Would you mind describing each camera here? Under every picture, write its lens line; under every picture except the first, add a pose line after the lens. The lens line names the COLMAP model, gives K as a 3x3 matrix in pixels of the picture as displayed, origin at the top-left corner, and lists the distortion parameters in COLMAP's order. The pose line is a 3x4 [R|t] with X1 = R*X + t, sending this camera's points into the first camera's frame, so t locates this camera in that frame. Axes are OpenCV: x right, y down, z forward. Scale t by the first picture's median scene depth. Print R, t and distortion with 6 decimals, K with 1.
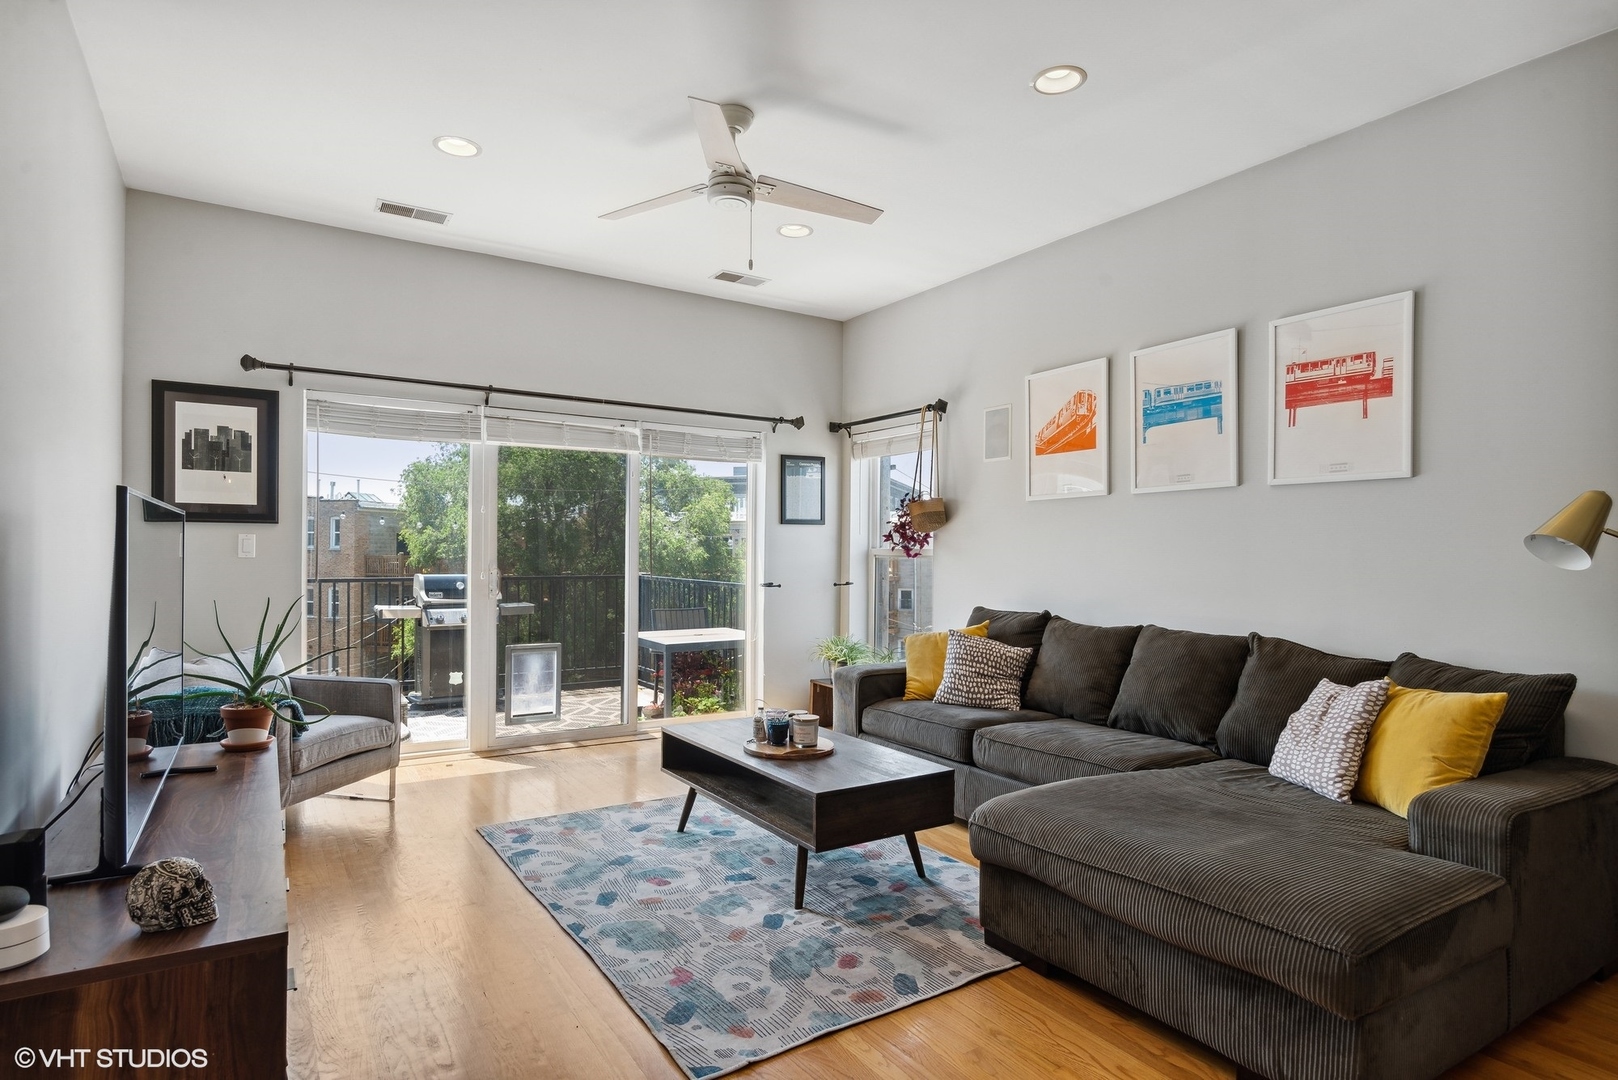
lens RADIAL K [[859.3, 0, 809.0], [0, 859.3, 540.0], [0, 0, 1]] dist [0.031790, 0.000252]
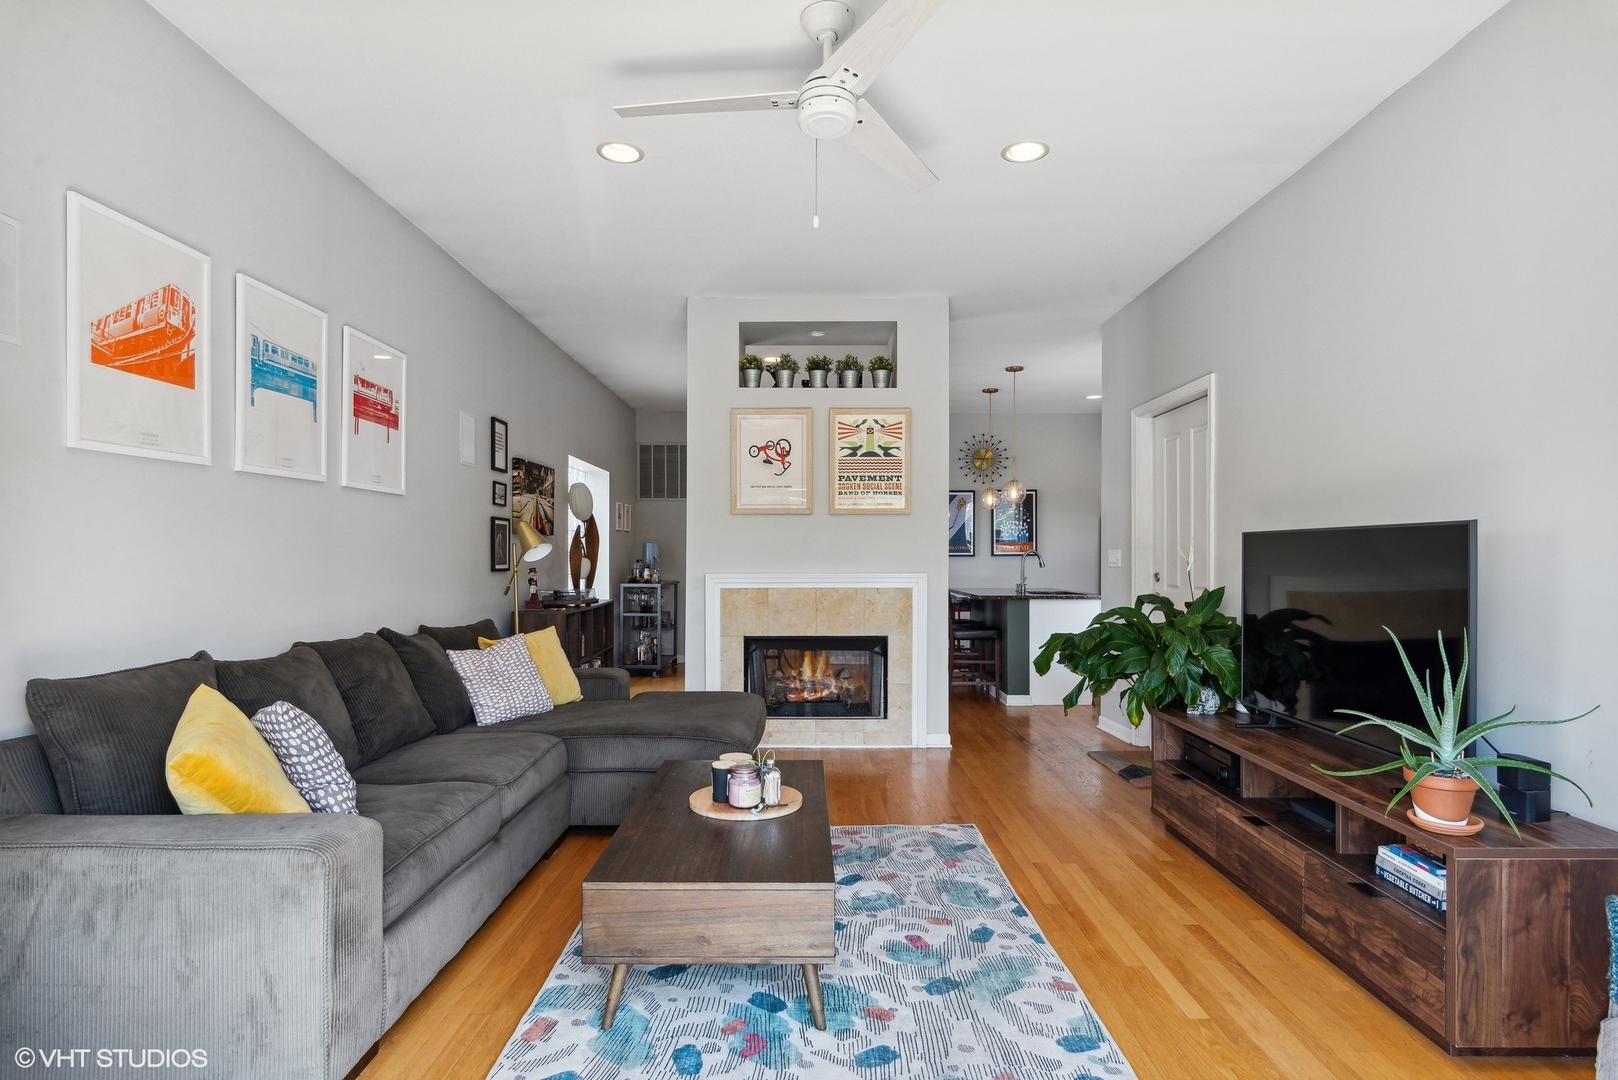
lens RADIAL K [[868.3, 0, 809.0], [0, 868.3, 540.0], [0, 0, 1]] dist [-0.001530, -0.000324]
pose [[-0.839005, 0.003380, 0.544113, -0.489786], [-0.011726, 0.999636, -0.024291, 0.018944], [-0.543997, -0.026760, -0.838660, 1.585056]]
